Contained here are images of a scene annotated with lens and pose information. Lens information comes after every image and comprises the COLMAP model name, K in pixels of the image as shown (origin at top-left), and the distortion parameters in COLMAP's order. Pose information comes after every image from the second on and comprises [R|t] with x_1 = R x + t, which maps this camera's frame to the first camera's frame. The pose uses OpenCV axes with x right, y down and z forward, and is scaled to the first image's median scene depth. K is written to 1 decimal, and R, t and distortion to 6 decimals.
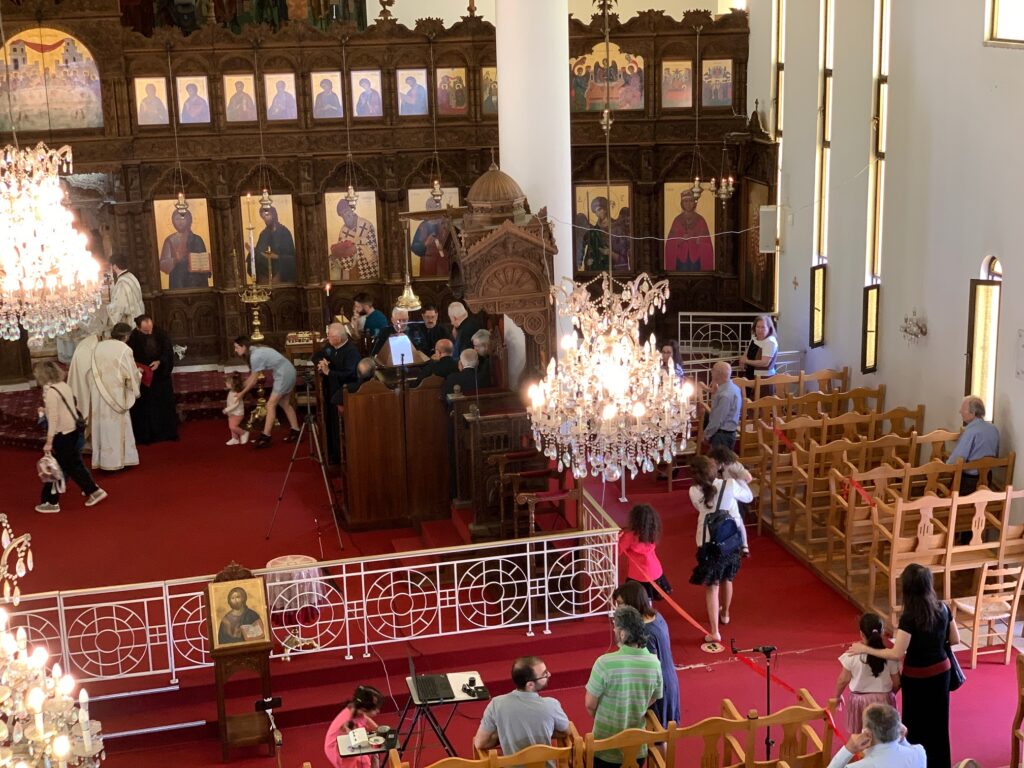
lens RADIAL K [[1466.9, 0, 512.0], [0, 1466.9, 384.0], [0, 0, 1]] dist [0.008246, 0.077179]
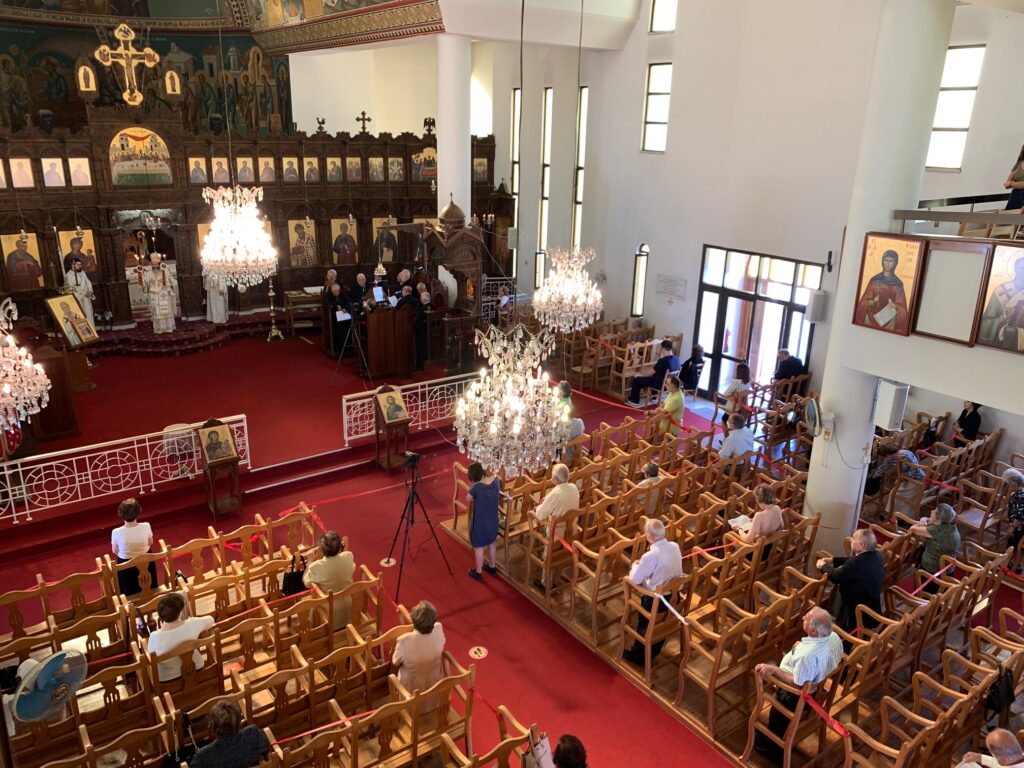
lens RADIAL K [[773.2, 0, 513.0], [0, 773.2, 377.6], [0, 0, 1]] dist [0.041323, -0.054539]
pose [[0.926768, -0.071601, 0.368746, -0.254879], [0.051435, 0.996608, 0.064243, 0.027586], [-0.372095, -0.040572, 0.927307, -0.076988]]
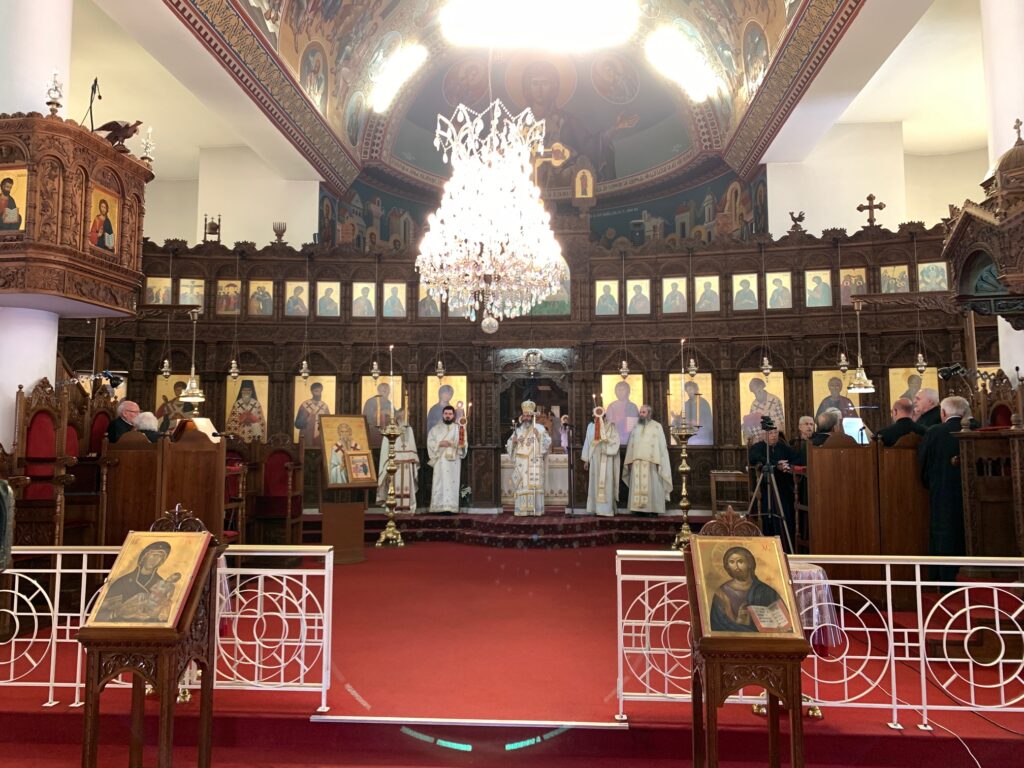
lens RADIAL K [[773.2, 0, 513.0], [0, 773.2, 377.6], [0, 0, 1]] dist [0.041323, -0.054539]
pose [[0.945317, -0.005167, -0.326112, -0.098525], [-0.107385, 0.939195, -0.326162, 0.109037], [0.307968, 0.343346, 0.887282, 0.381495]]
